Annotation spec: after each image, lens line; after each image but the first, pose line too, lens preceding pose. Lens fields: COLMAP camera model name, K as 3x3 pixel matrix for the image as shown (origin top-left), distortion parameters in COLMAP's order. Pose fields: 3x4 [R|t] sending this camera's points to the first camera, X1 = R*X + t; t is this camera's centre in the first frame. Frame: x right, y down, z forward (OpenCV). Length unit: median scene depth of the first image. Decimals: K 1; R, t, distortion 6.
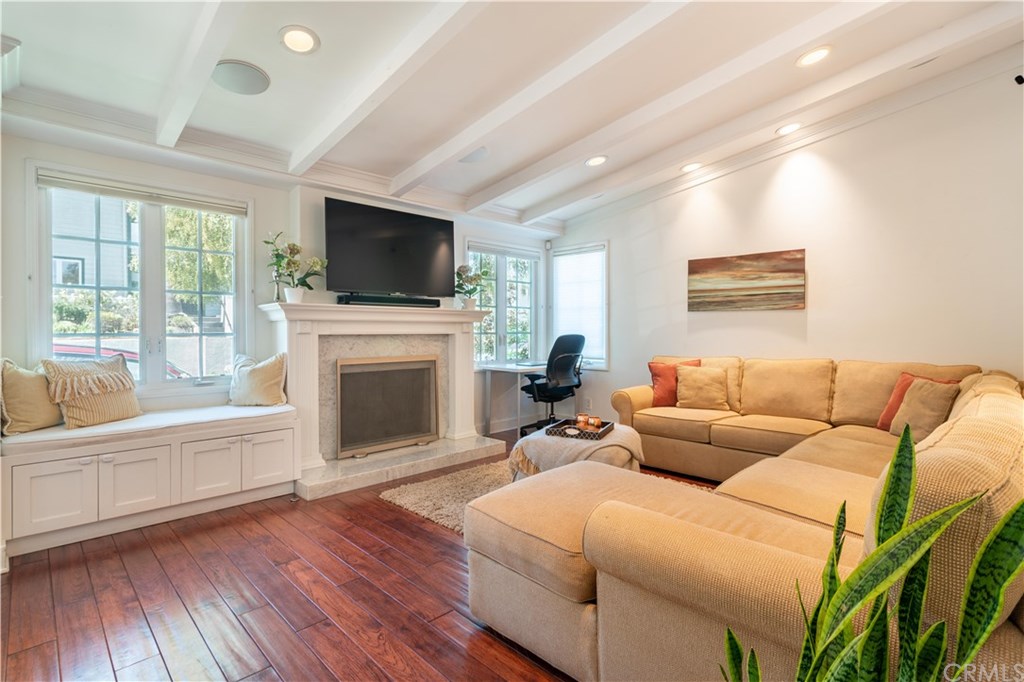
lens RADIAL K [[486.4, 0, 512.0], [0, 486.4, 341.0], [0, 0, 1]] dist [-0.002093, -0.000433]
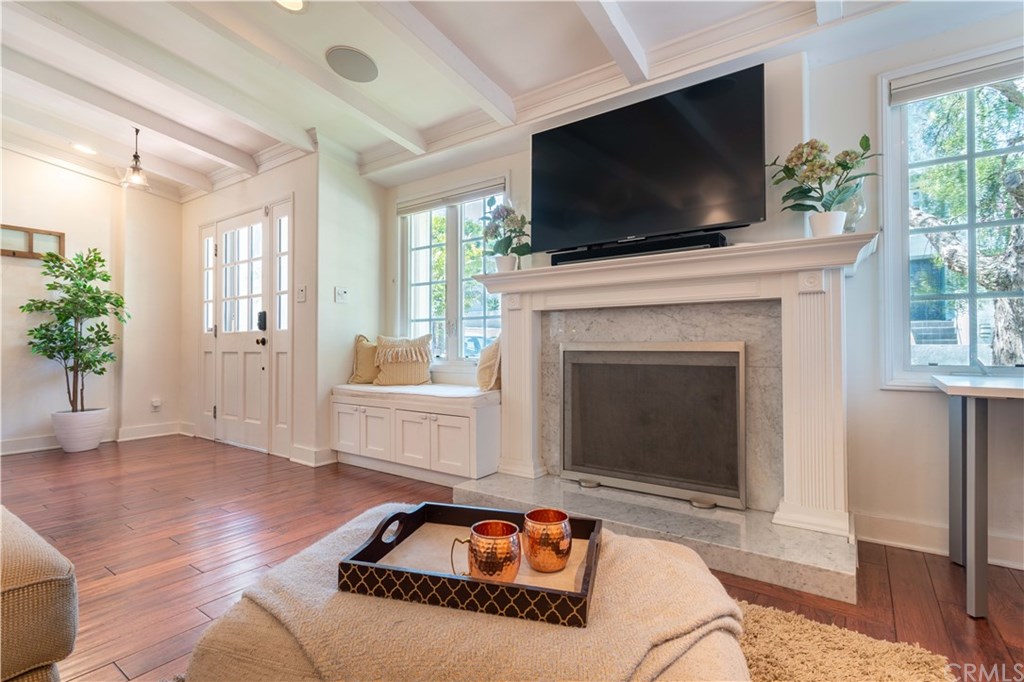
lens RADIAL K [[486.4, 0, 512.0], [0, 486.4, 341.0], [0, 0, 1]] dist [-0.002093, -0.000433]
pose [[0.164593, -0.005711, -0.986345, 0.334975], [-0.015341, 0.999847, -0.008349, 0.038672], [0.986242, 0.016506, 0.164480, 0.739573]]
